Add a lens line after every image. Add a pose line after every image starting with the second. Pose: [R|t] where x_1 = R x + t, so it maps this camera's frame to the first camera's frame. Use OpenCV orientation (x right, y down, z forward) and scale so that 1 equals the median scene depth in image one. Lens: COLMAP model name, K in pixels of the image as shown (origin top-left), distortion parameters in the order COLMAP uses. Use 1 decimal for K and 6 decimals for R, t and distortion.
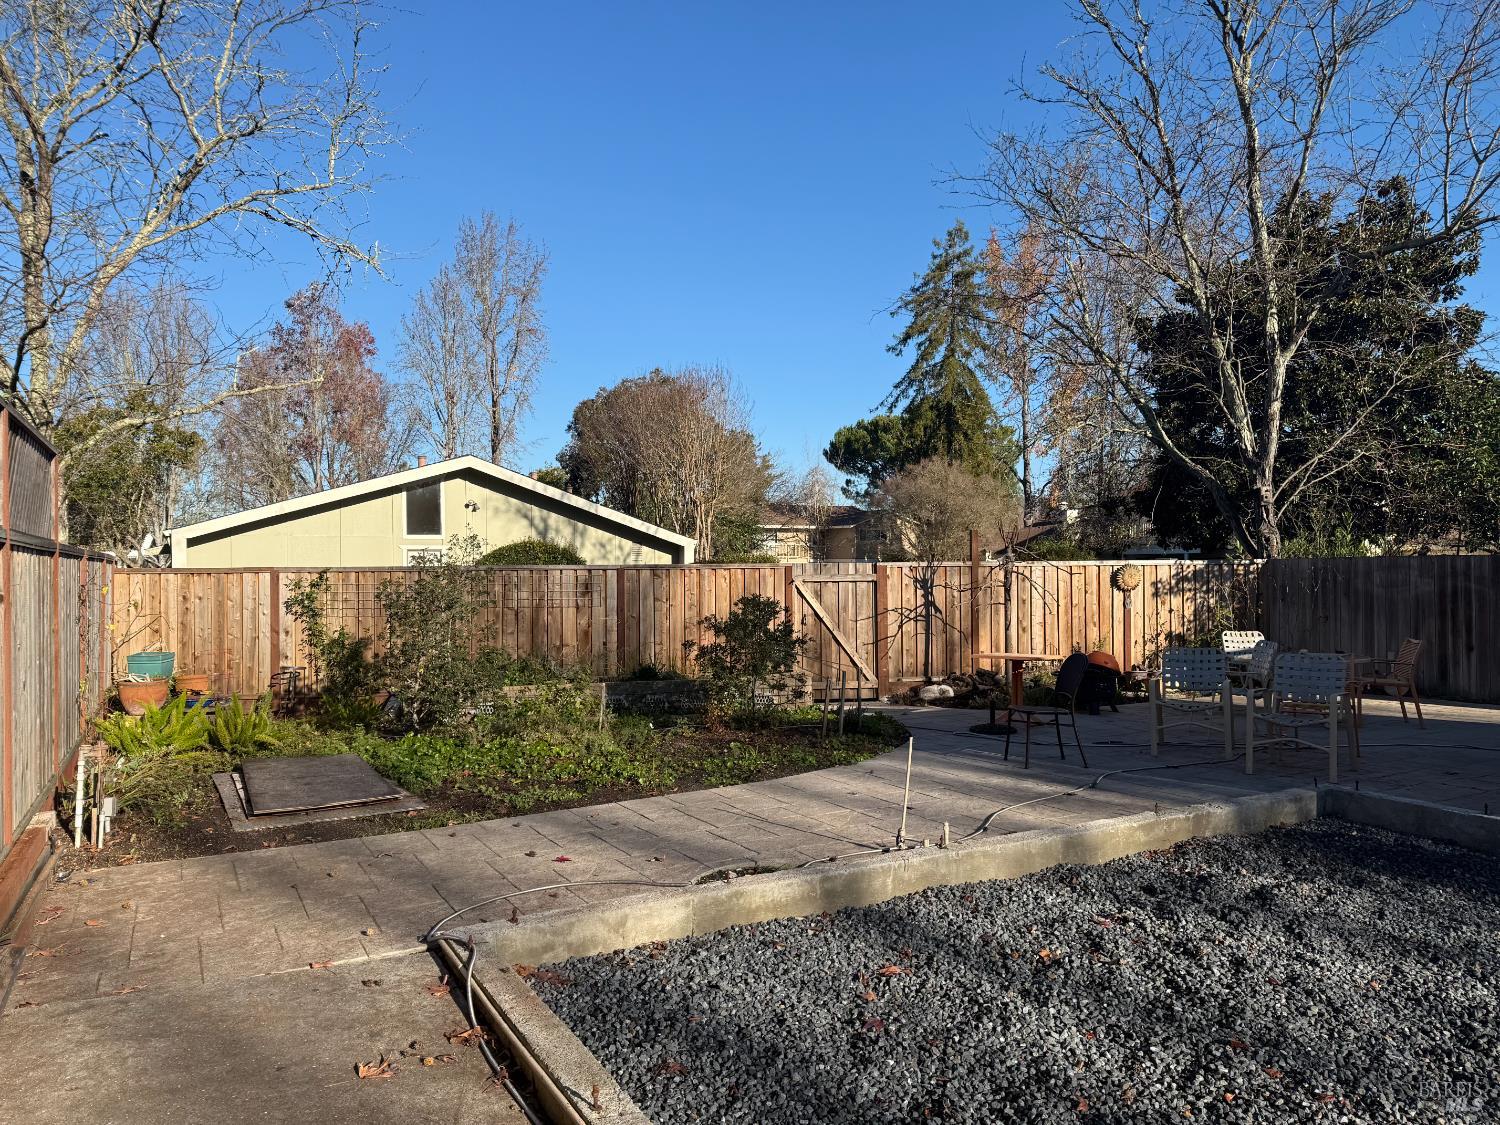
lens RADIAL K [[1049.6, 0, 751.3], [0, 1049.6, 567.0], [0, 0, 1]] dist [0.074688, -0.092654]
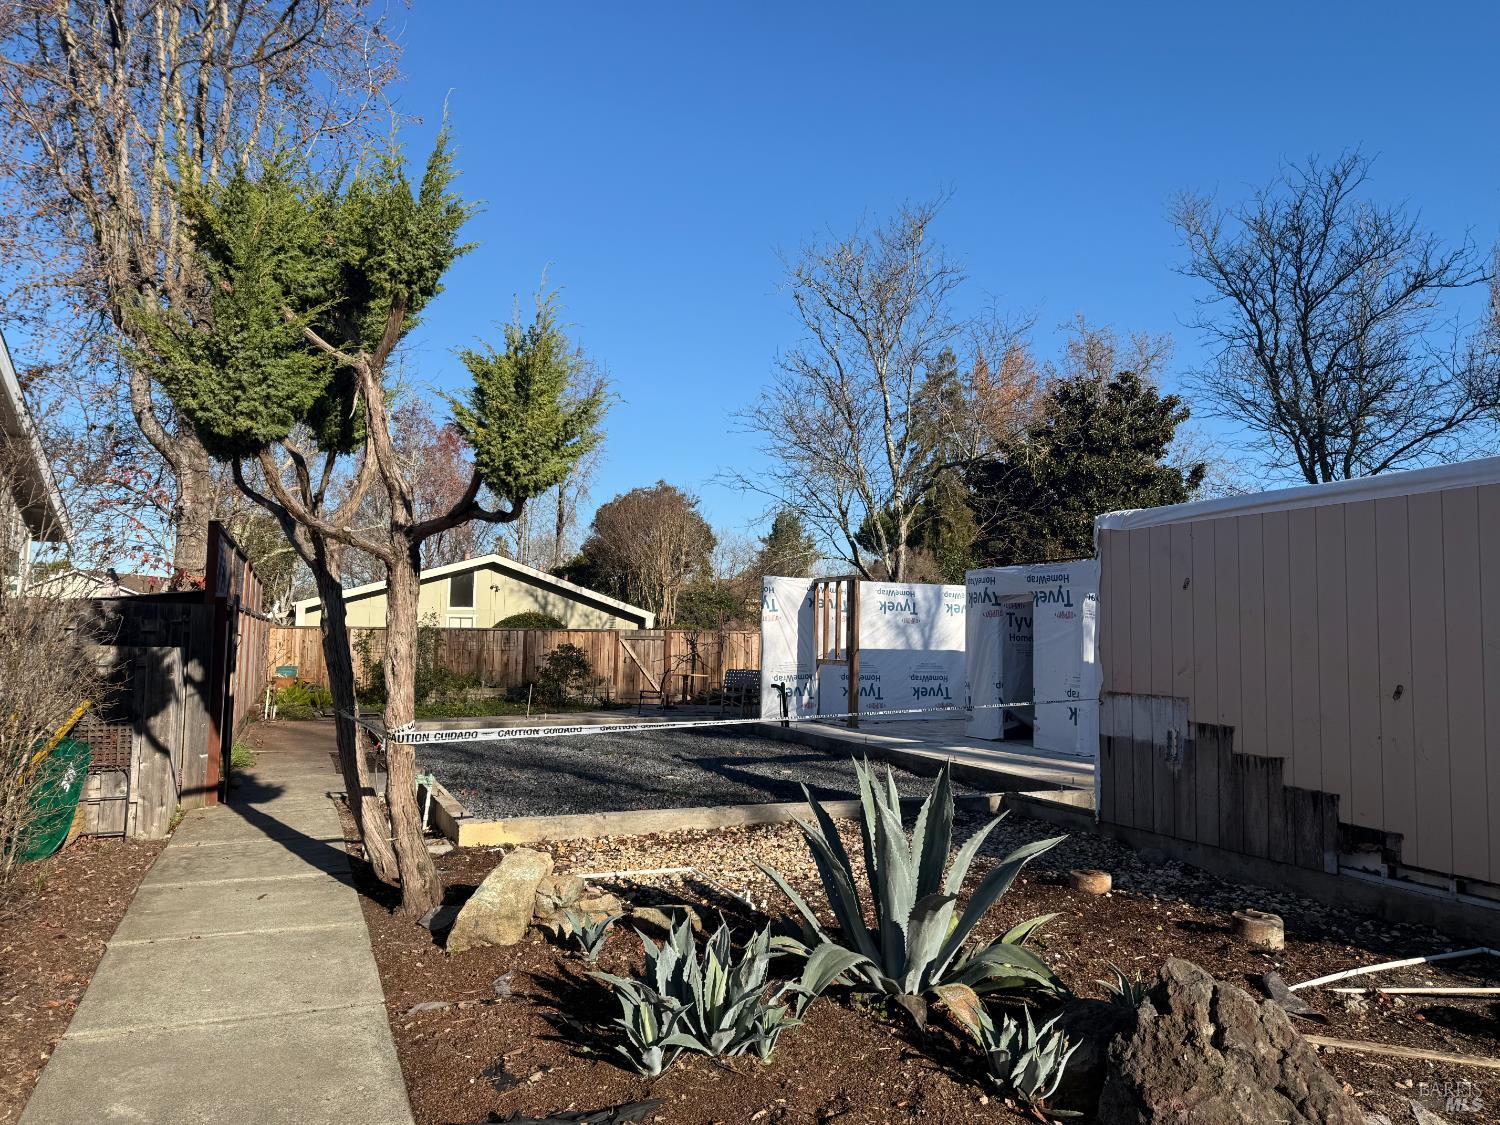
lens RADIAL K [[1037.2, 0, 760.2], [0, 1037.2, 560.8], [0, 0, 1]] dist [0.131746, -0.200619]
pose [[0.996608, 0.016493, -0.080624, 0.217780], [-0.022285, 0.997193, -0.071482, 0.000632], [0.079219, 0.073036, 0.994178, -0.415298]]
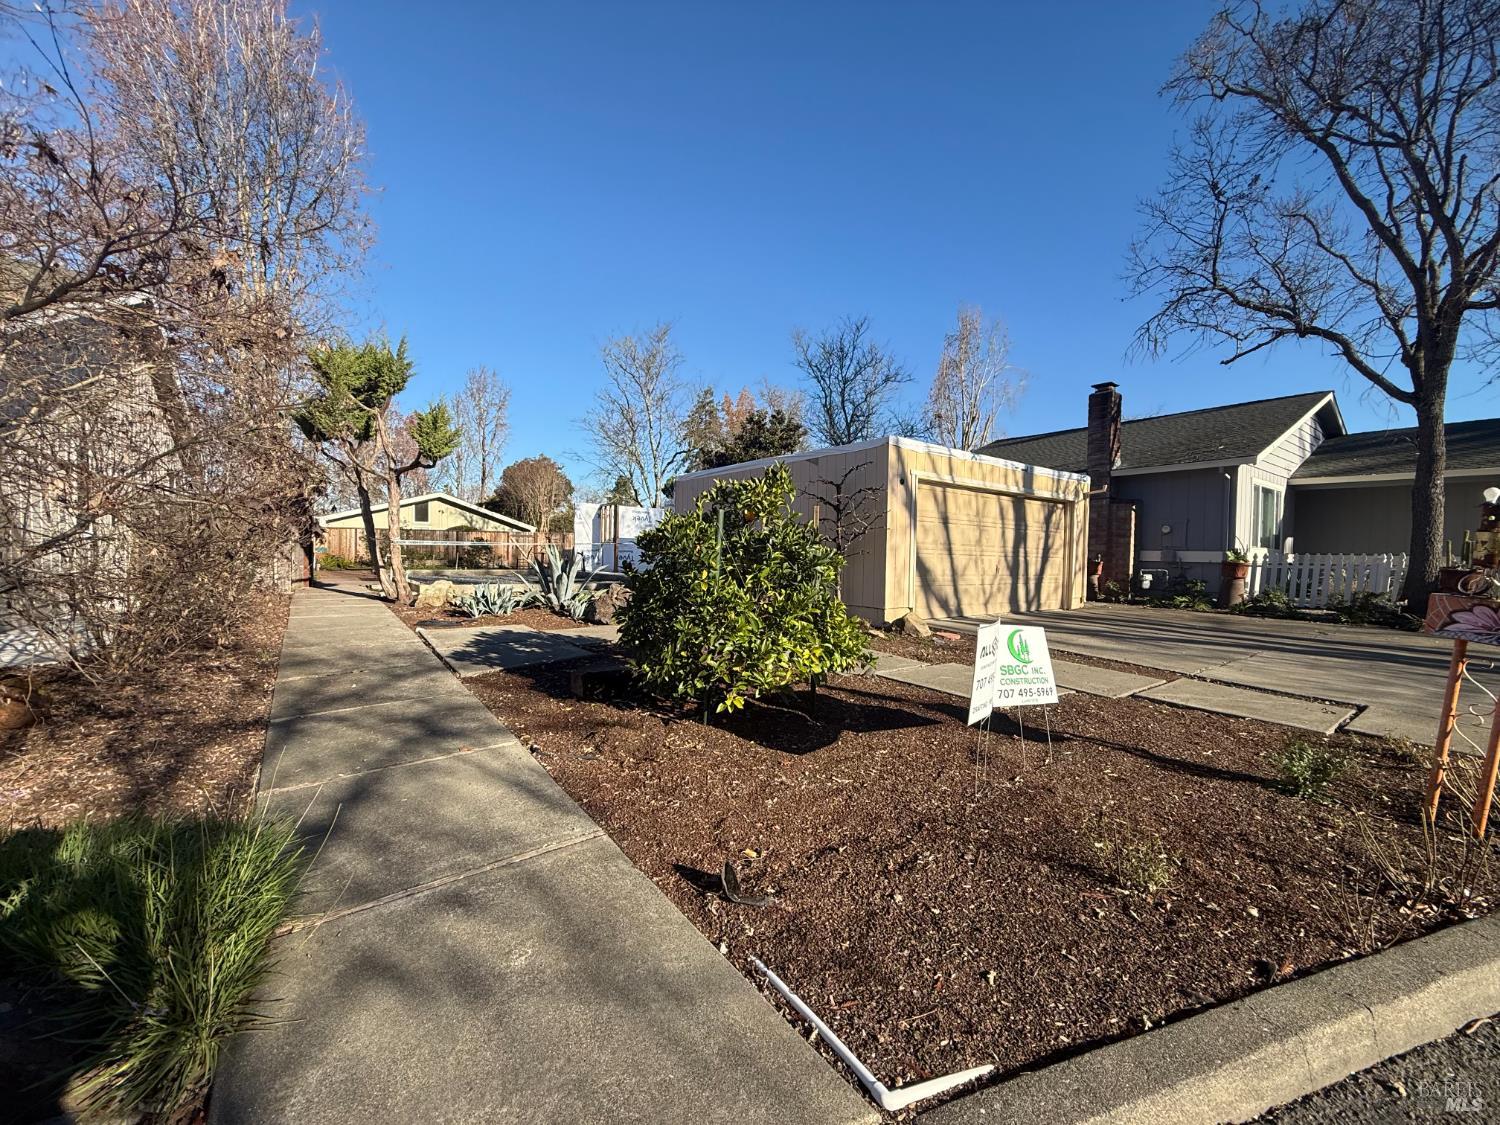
lens RADIAL K [[595.6, 0, 750.0], [0, 595.6, 562.5], [0, 0, 1]] dist [-0.001017, 0.001797]
pose [[0.989307, 0.022716, 0.144069, 0.284026], [-0.025663, 0.999497, 0.018630, 0.022116], [-0.143574, -0.022128, 0.989392, -0.580904]]
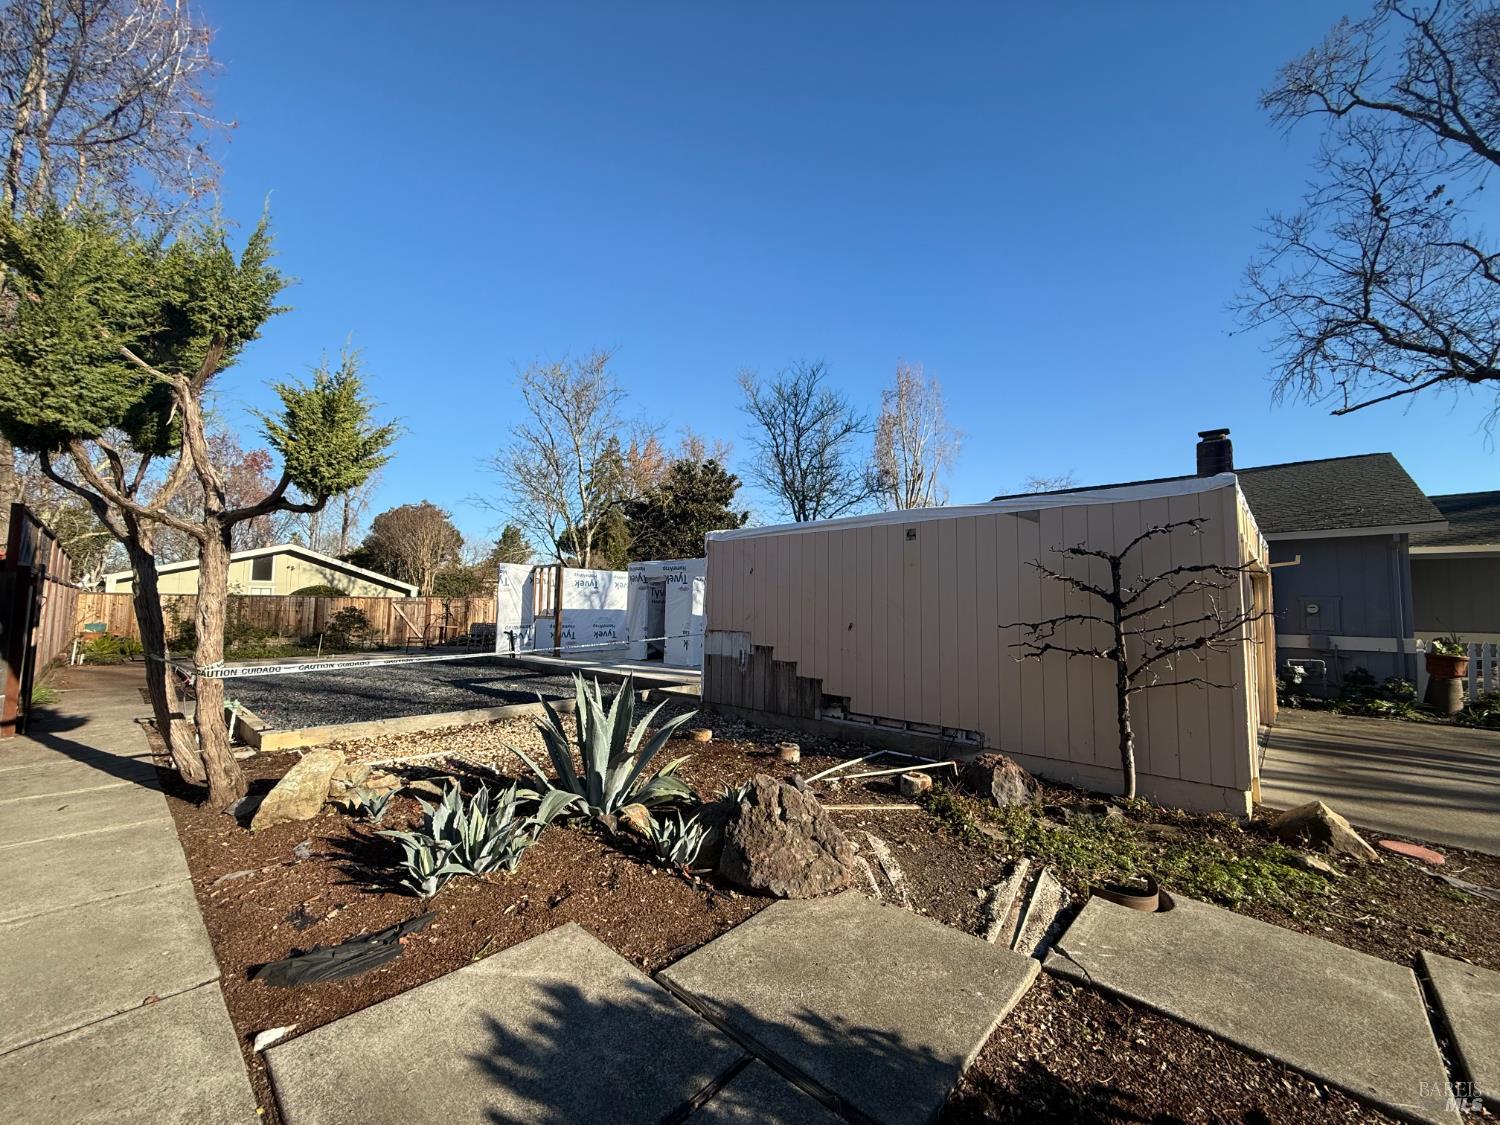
lens RADIAL K [[595.6, 0, 750.0], [0, 595.6, 562.5], [0, 0, 1]] dist [-0.001017, 0.001797]
pose [[0.945751, 0.043264, 0.321998, 0.212280], [-0.019990, 0.996965, -0.075239, 0.002347], [-0.324276, 0.064721, 0.943746, -0.404601]]
